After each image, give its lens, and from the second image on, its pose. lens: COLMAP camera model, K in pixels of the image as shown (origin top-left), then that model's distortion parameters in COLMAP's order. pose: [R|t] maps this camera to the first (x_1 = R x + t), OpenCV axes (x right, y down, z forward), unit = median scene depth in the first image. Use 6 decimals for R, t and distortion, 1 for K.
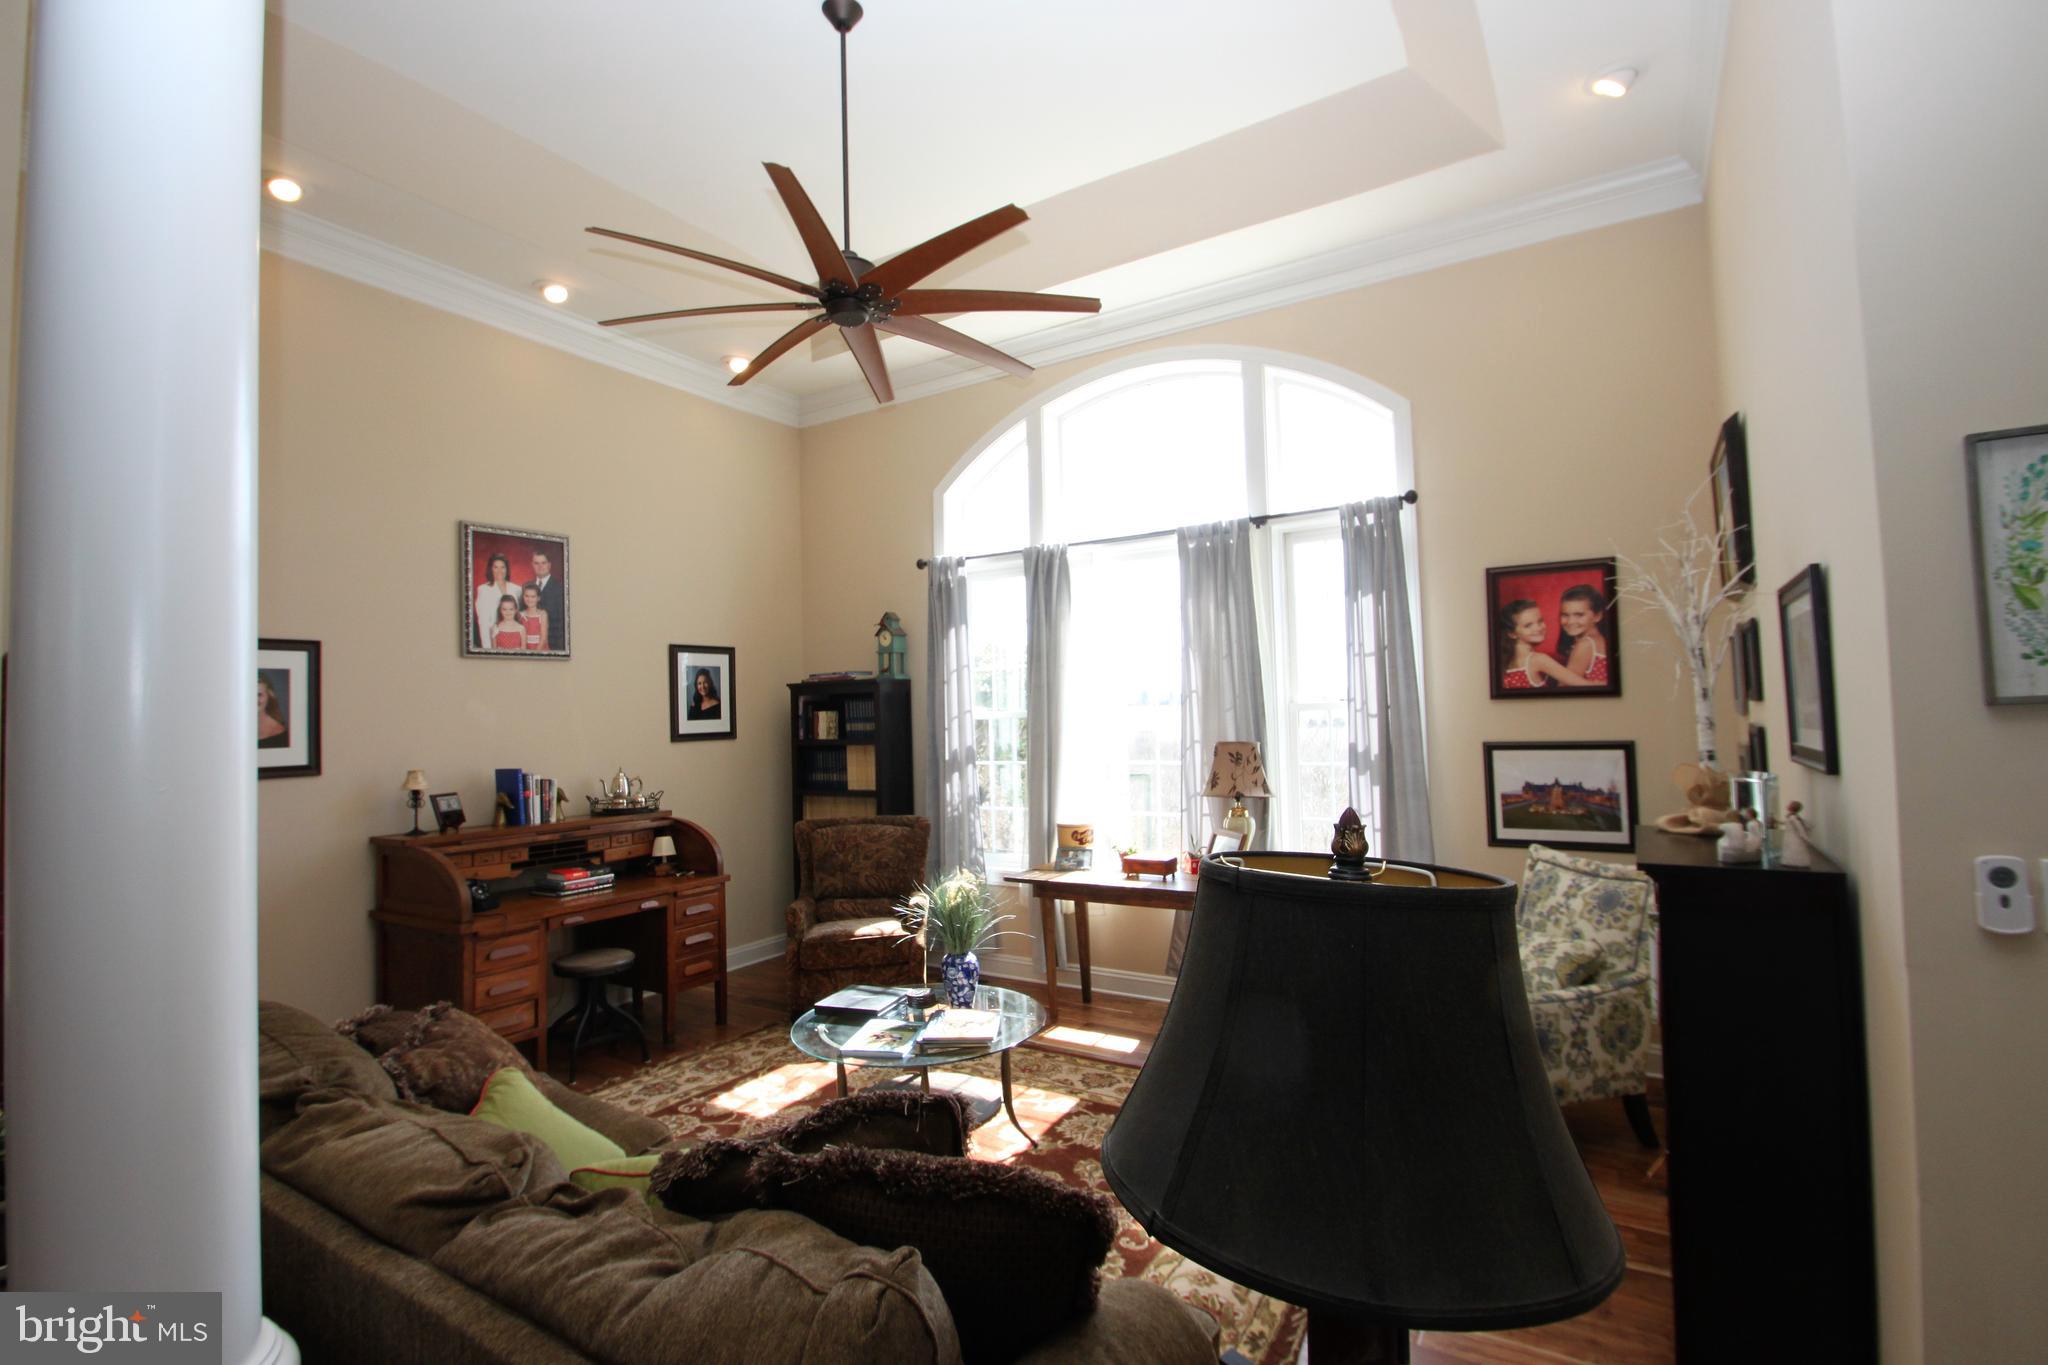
lens RADIAL K [[944.9, 0, 1007.4], [0, 944.9, 675.0], [0, 0, 1]] dist [0.003840, -0.012565]
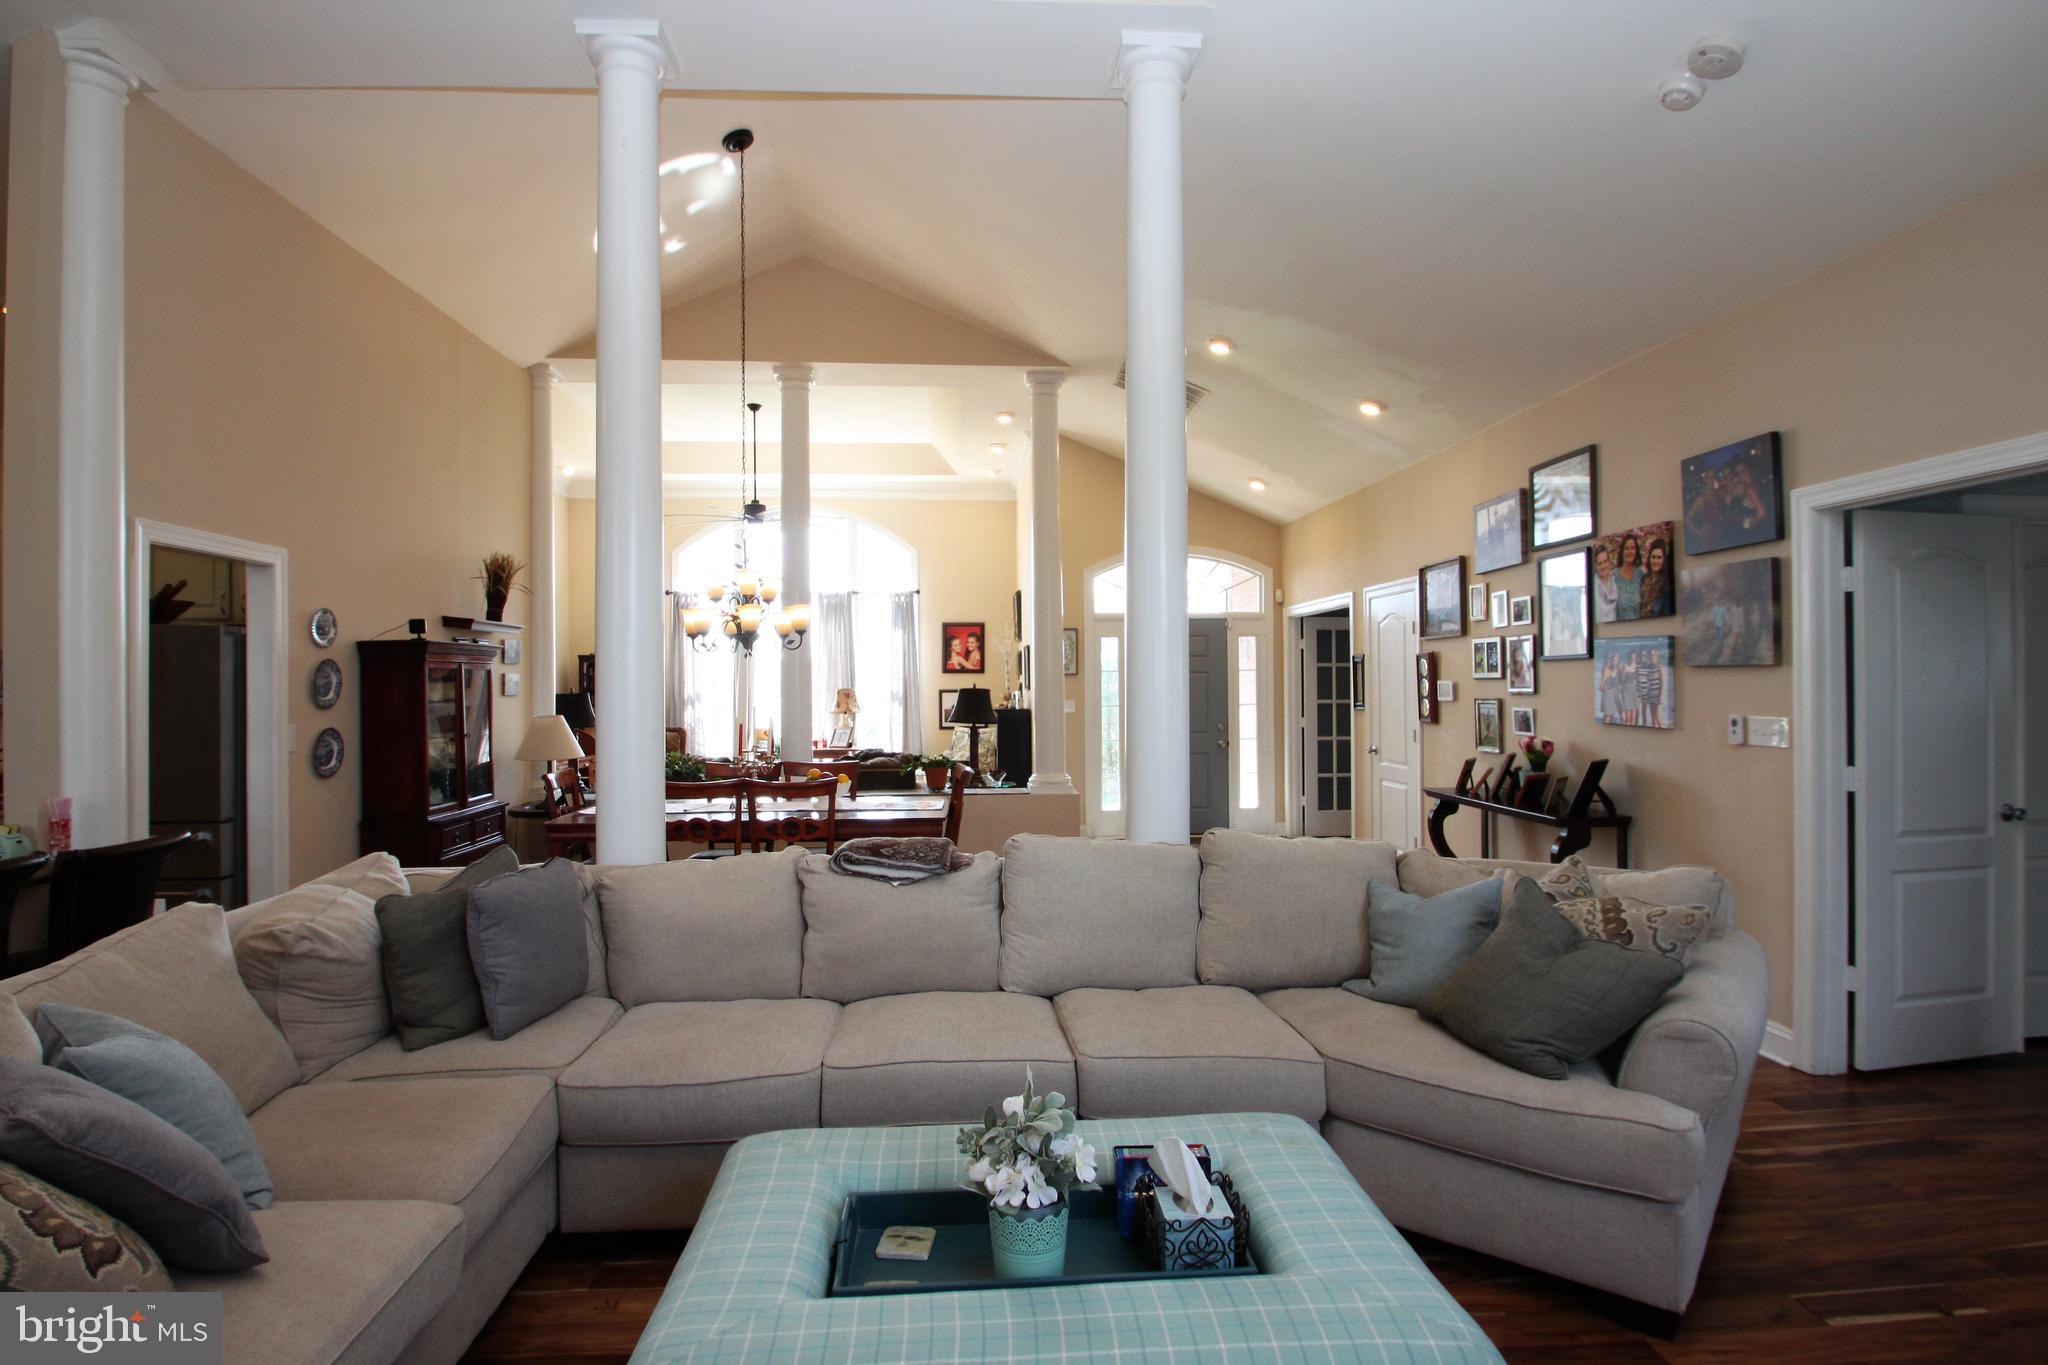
lens RADIAL K [[1054.5, 0, 1013.0], [0, 1054.5, 677.4], [0, 0, 1]] dist [-0.000122, 0.000058]
pose [[0.808267, 0.022378, 0.588390, -0.929954], [-0.041272, 0.998973, 0.018701, -0.022068], [-0.587368, -0.039400, 0.808361, -1.308802]]
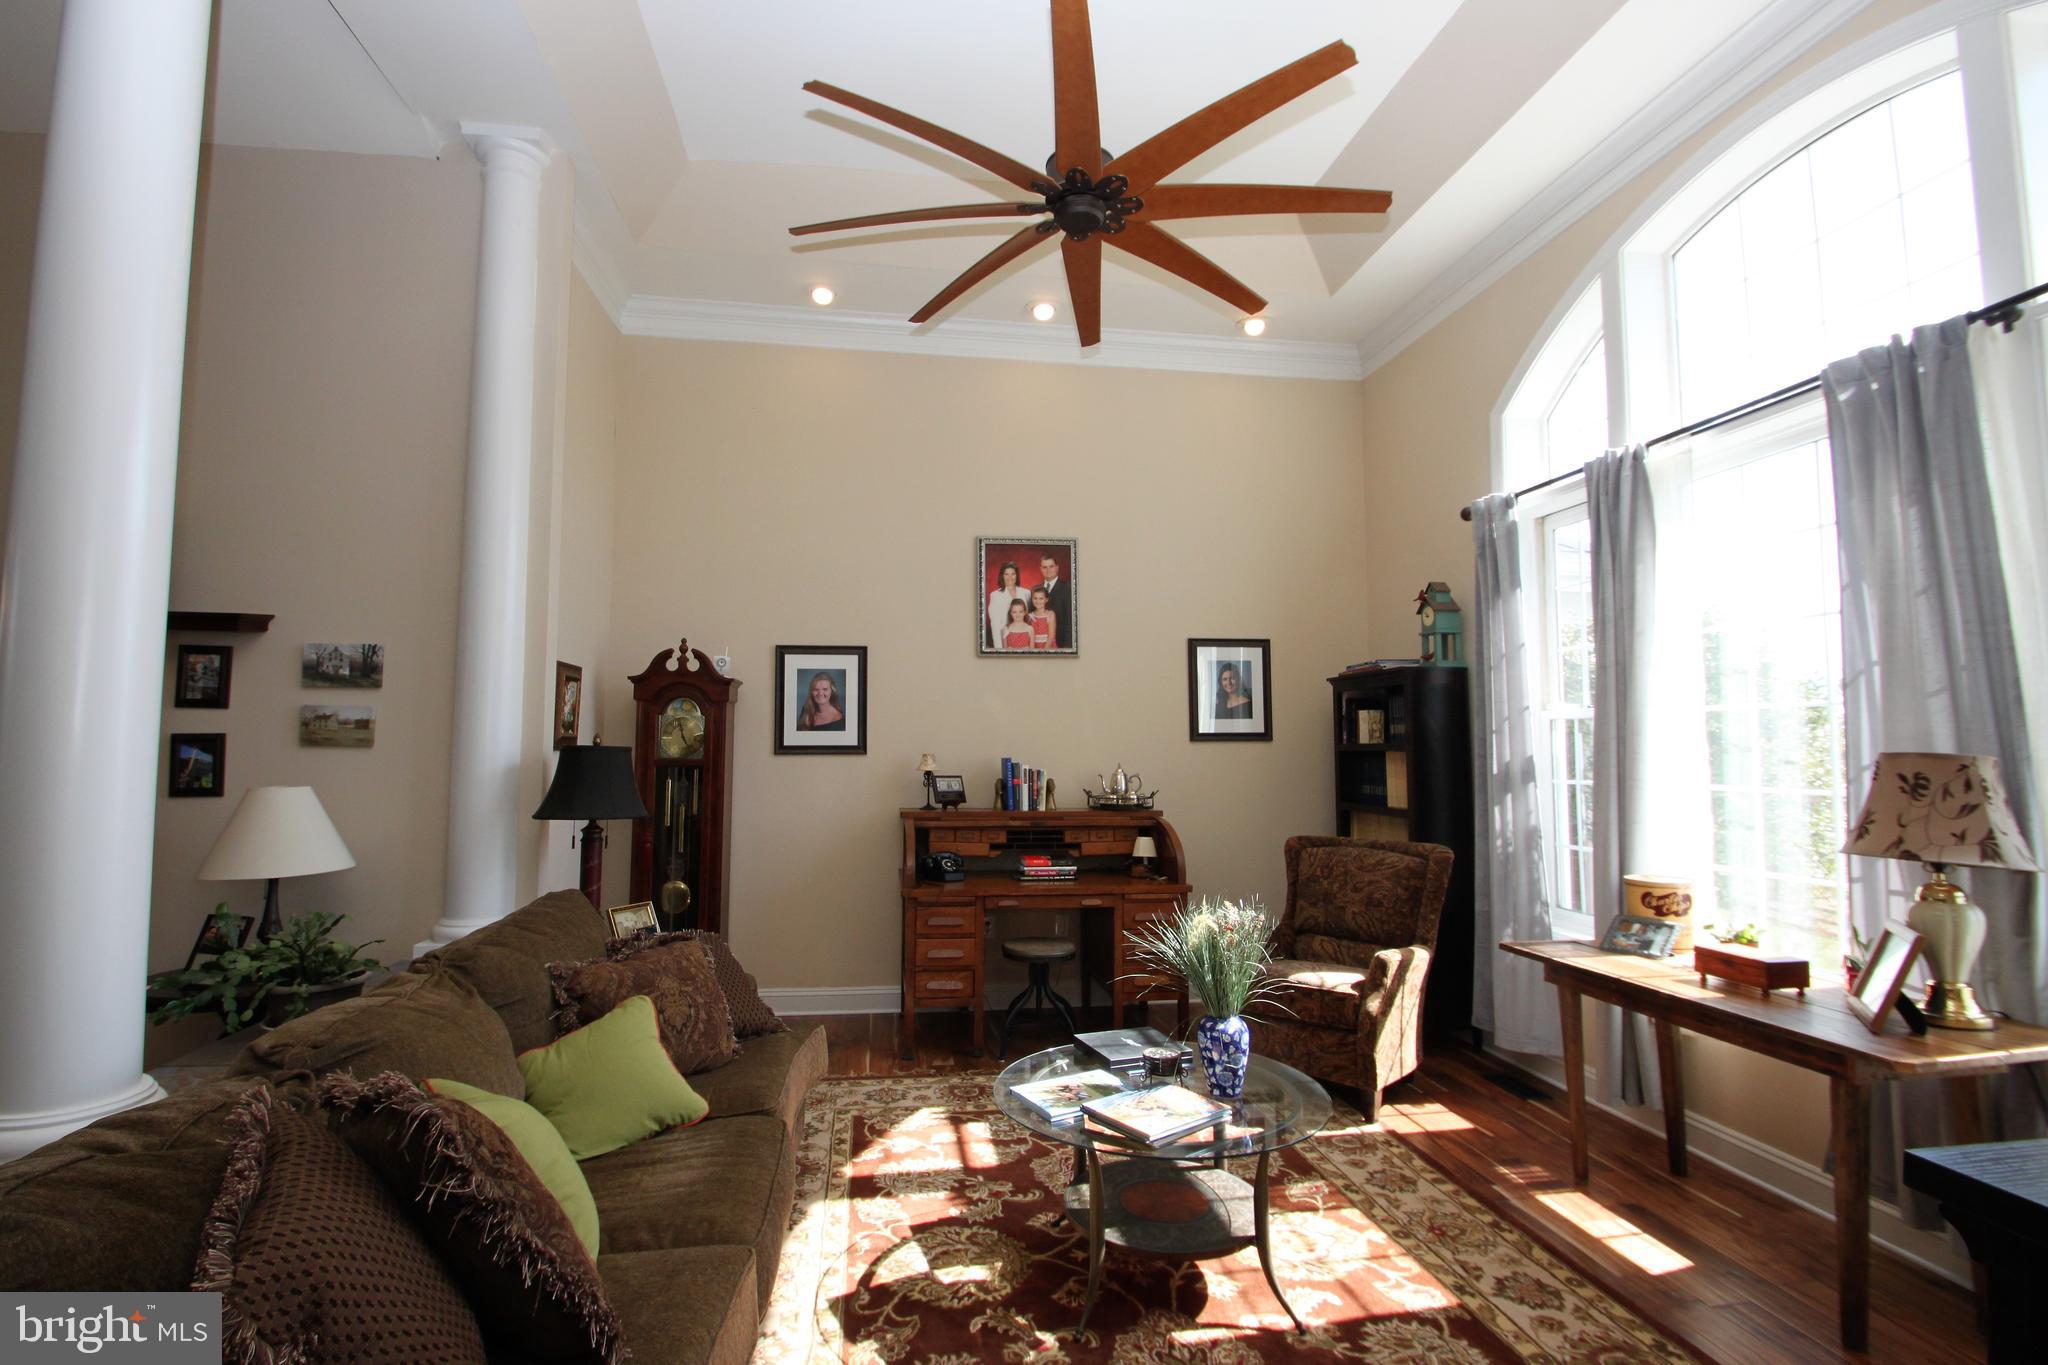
lens RADIAL K [[944.9, 0, 1008.8], [0, 944.9, 675.9], [0, 0, 1]] dist [0.003840, -0.012565]
pose [[0.653918, -0.029724, -0.755981, 0.292865], [0.012972, 0.999522, -0.028079, 0.035556], [0.756454, 0.008555, 0.653991, 0.285947]]
